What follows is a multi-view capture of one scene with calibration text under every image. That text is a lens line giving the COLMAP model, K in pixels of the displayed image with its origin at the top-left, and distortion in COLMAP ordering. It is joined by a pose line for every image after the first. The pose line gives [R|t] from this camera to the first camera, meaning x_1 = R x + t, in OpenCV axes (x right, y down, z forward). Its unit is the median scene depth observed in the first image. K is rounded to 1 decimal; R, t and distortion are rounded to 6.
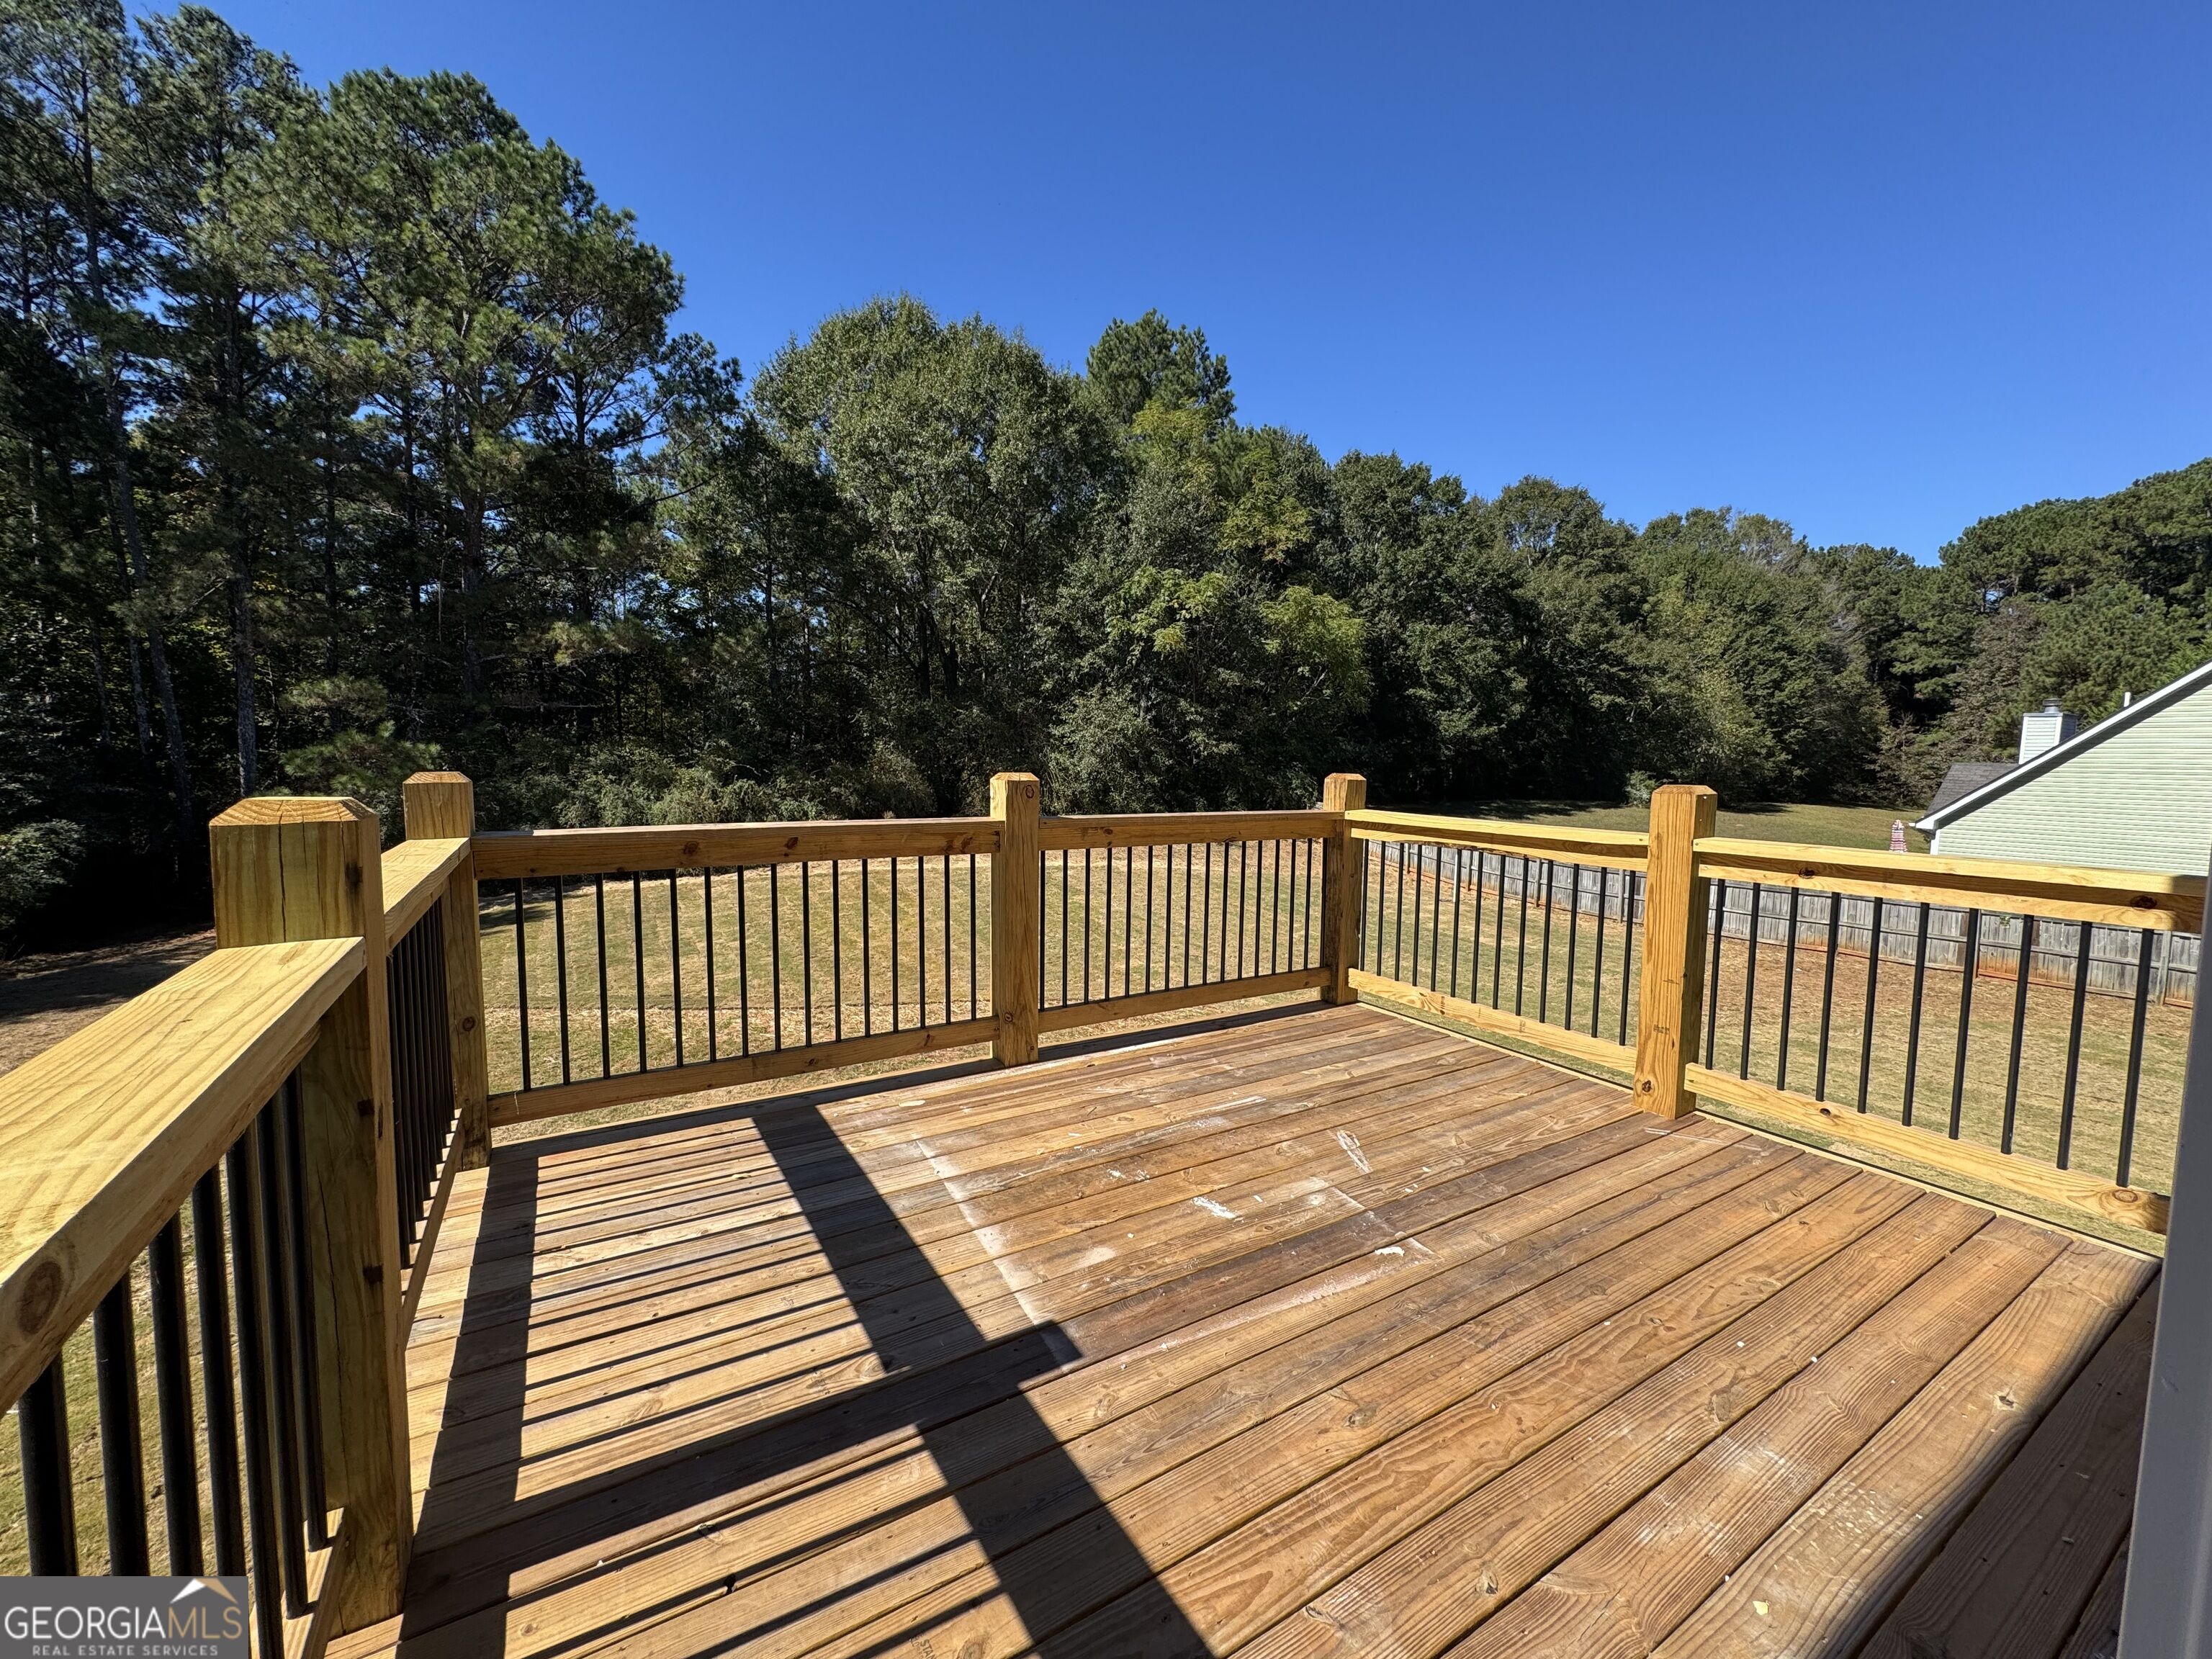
lens RADIAL K [[876.9, 0, 1102.2], [0, 876.9, 827.2], [0, 0, 1]] dist [-0.004056, 0.000381]
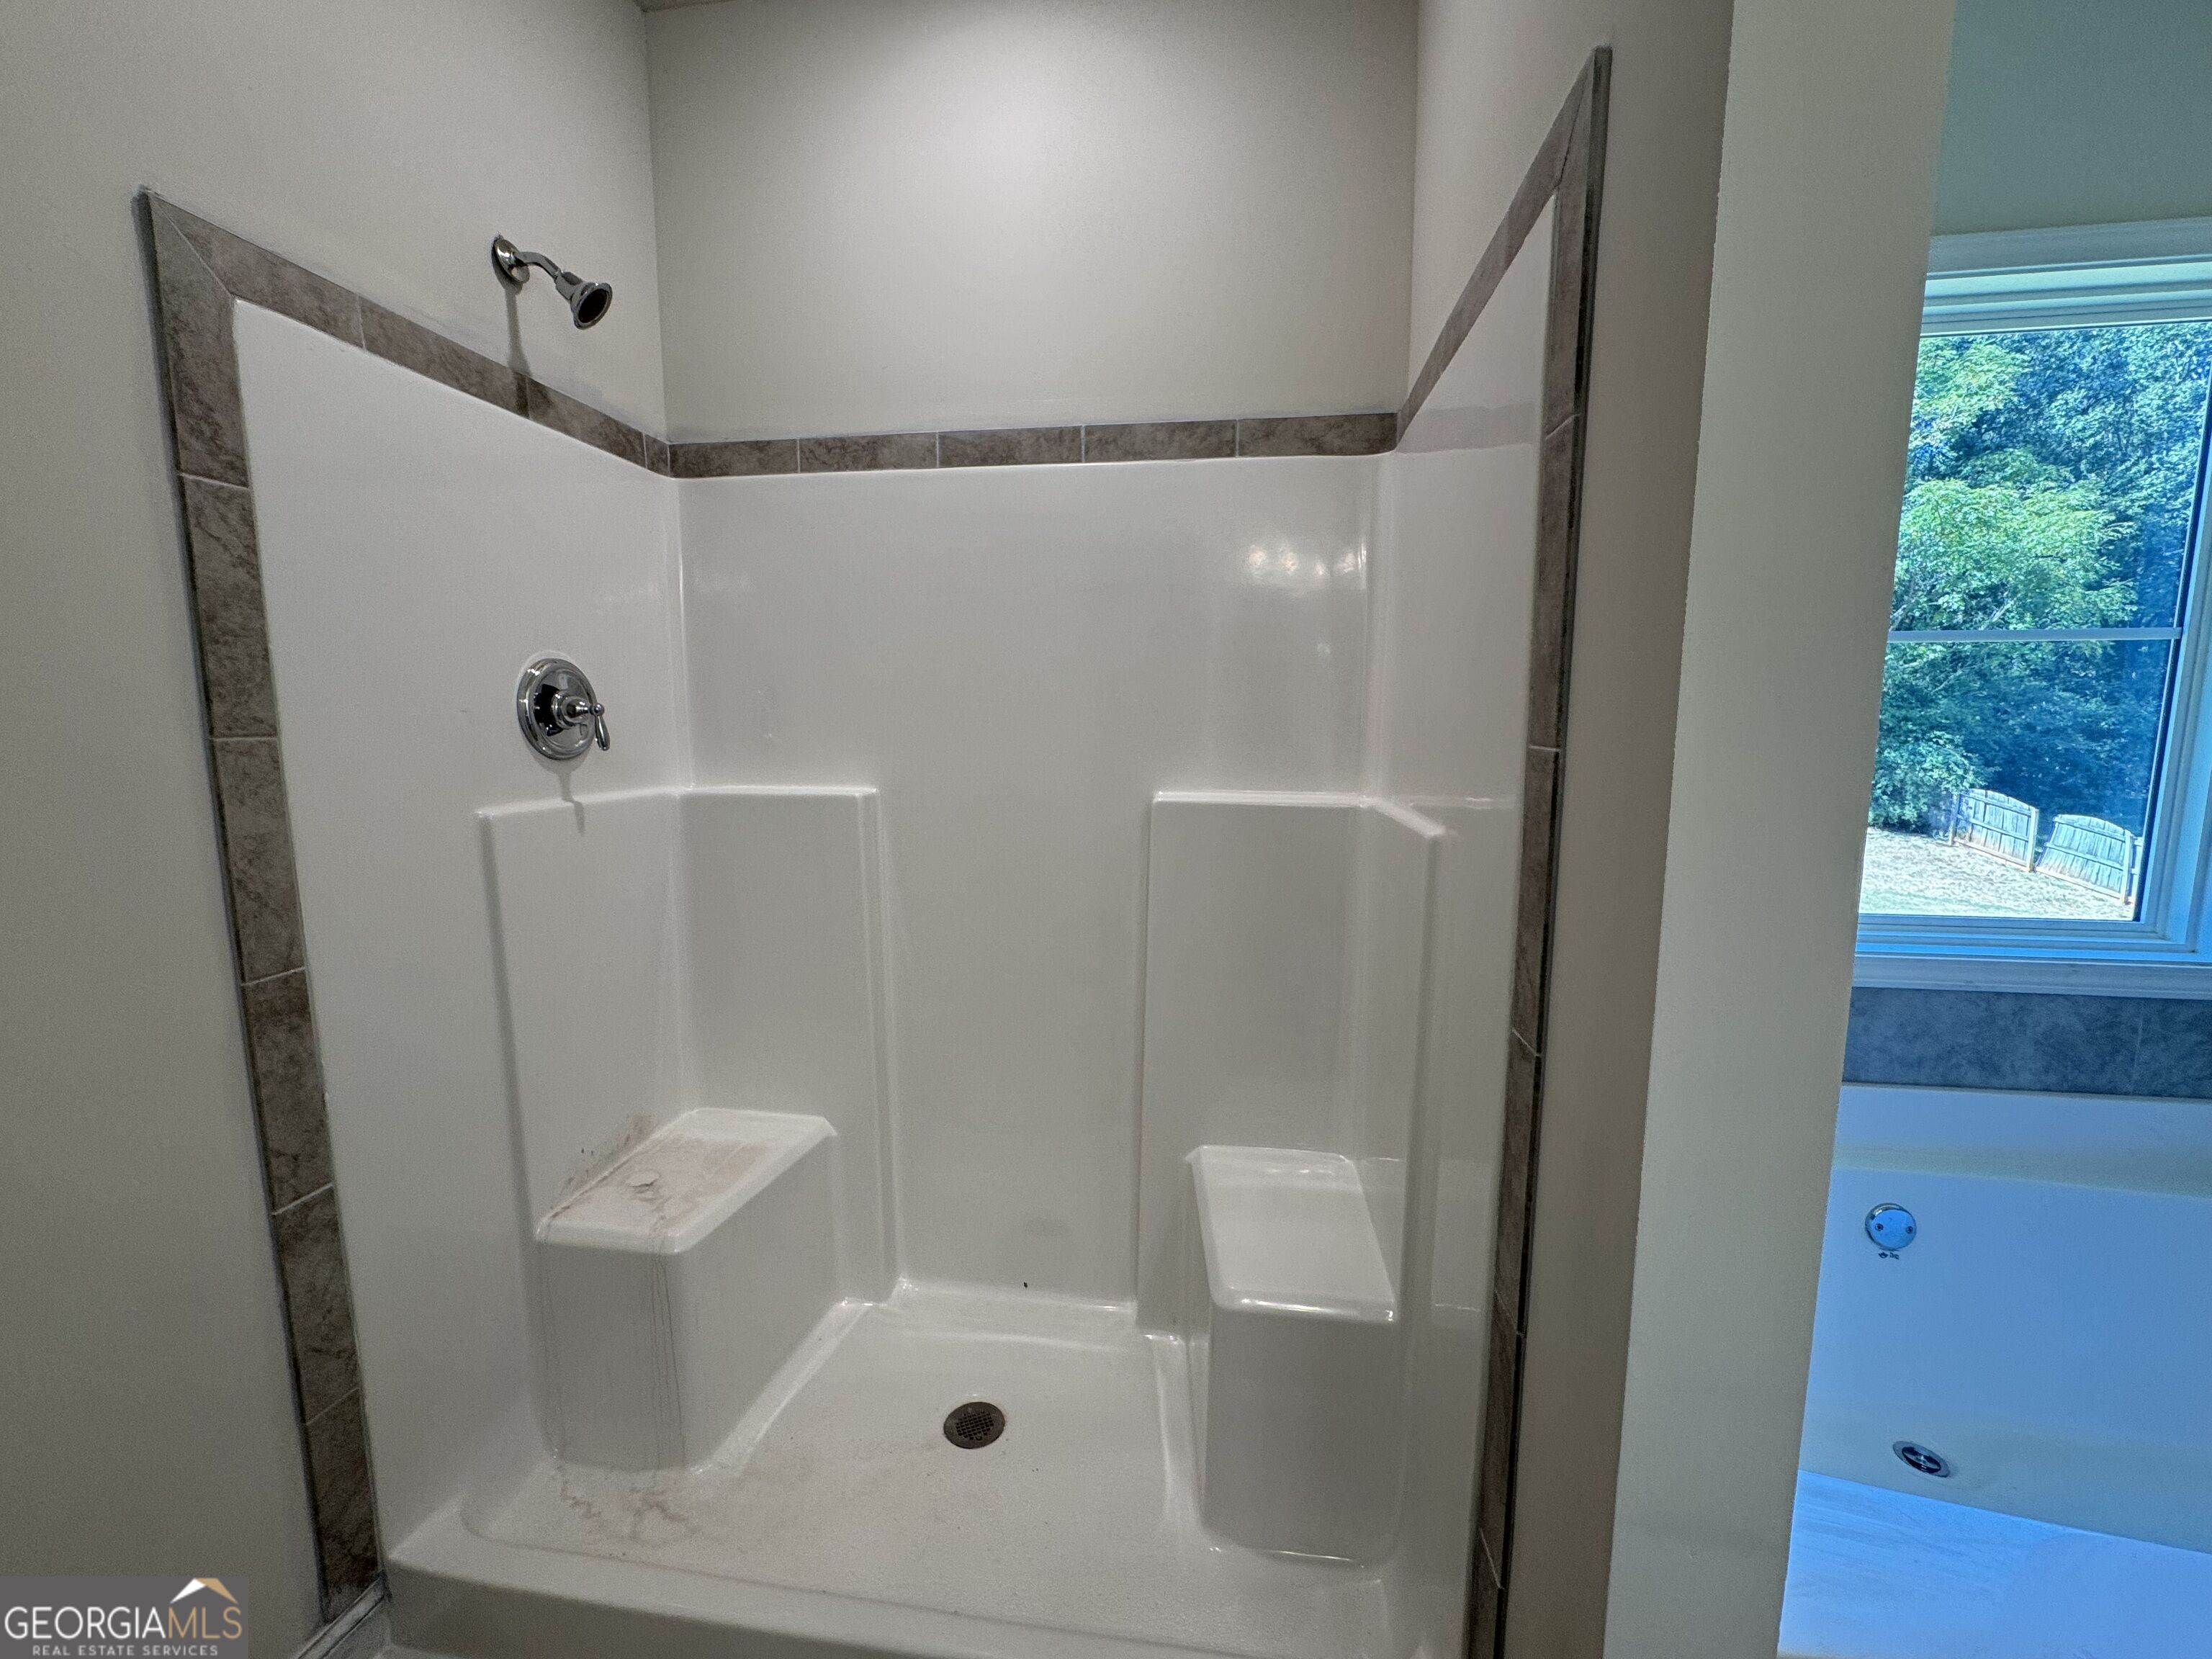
lens RADIAL K [[876.9, 0, 1102.2], [0, 876.9, 827.2], [0, 0, 1]] dist [-0.004056, 0.000381]
pose [[0.772879, 0.062508, -0.631467, 0.165377], [-0.038651, 0.997926, 0.051477, -0.008741], [0.633375, -0.015379, 0.773692, 0.029693]]
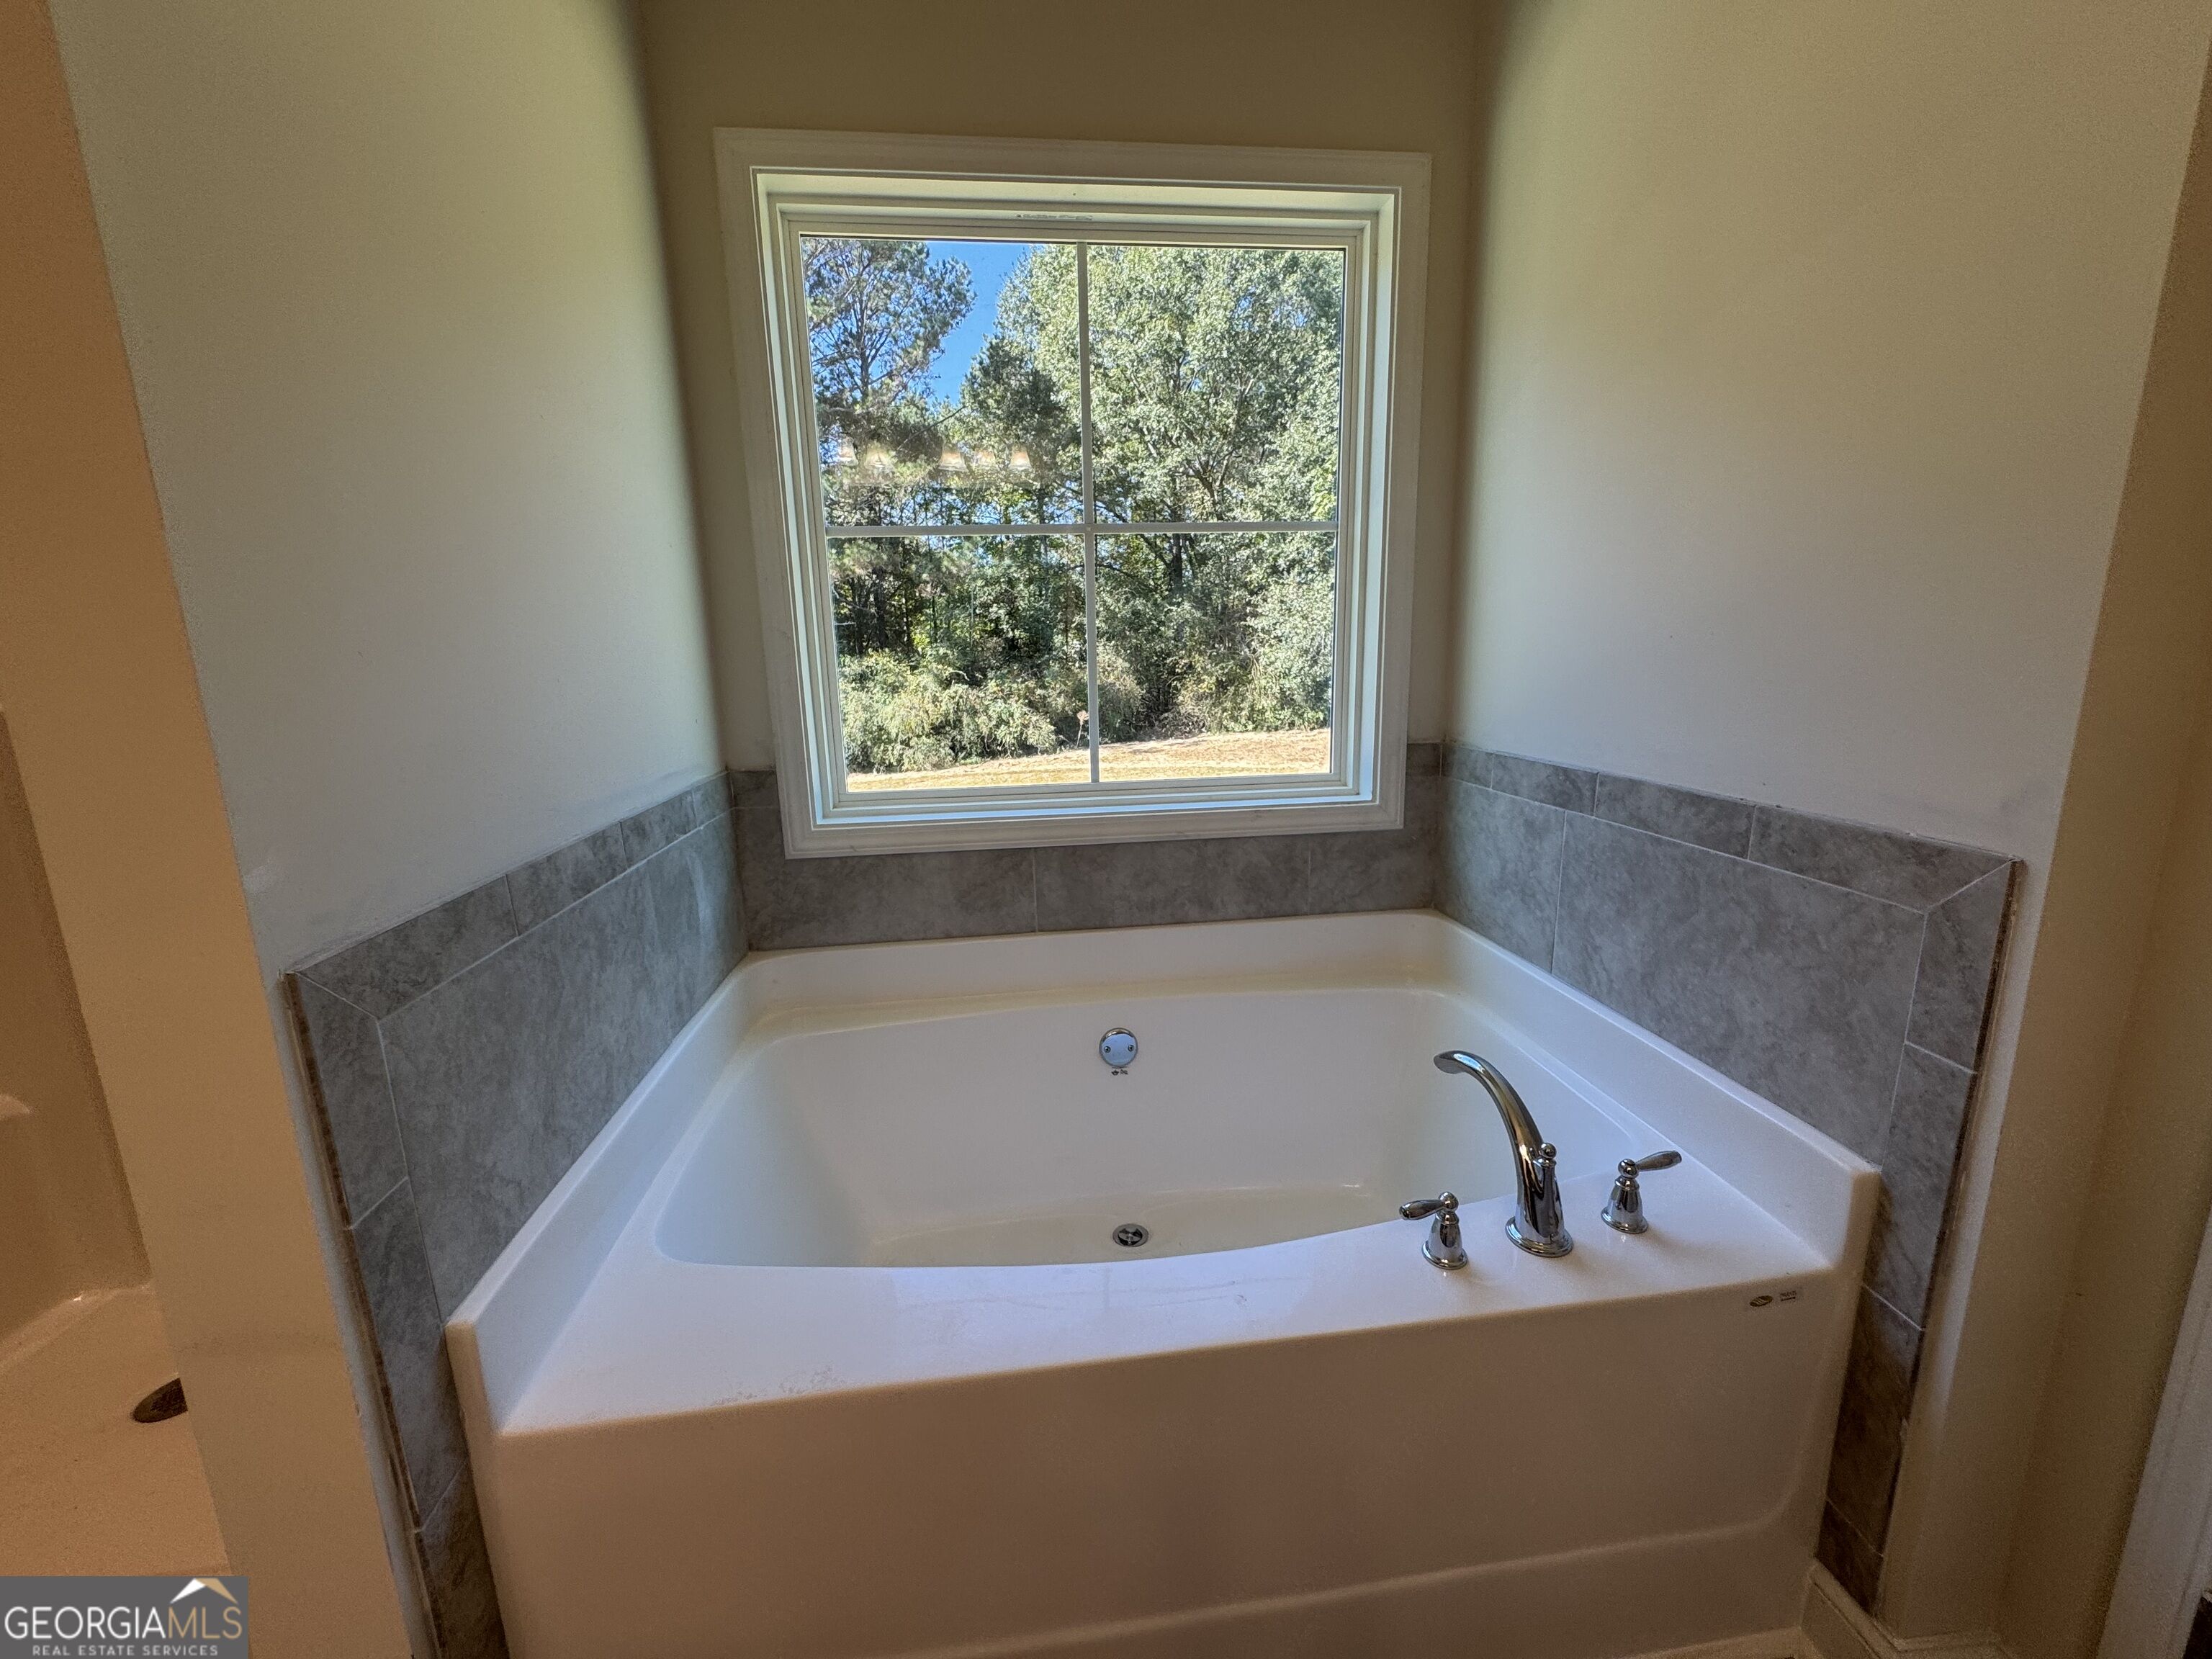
lens RADIAL K [[876.9, 0, 1102.2], [0, 876.9, 827.2], [0, 0, 1]] dist [-0.004056, 0.000381]
pose [[0.912164, 0.045492, -0.407292, 0.192466], [0.004153, 0.992743, 0.120185, -0.006498], [0.409804, -0.111320, 0.905356, 0.045605]]
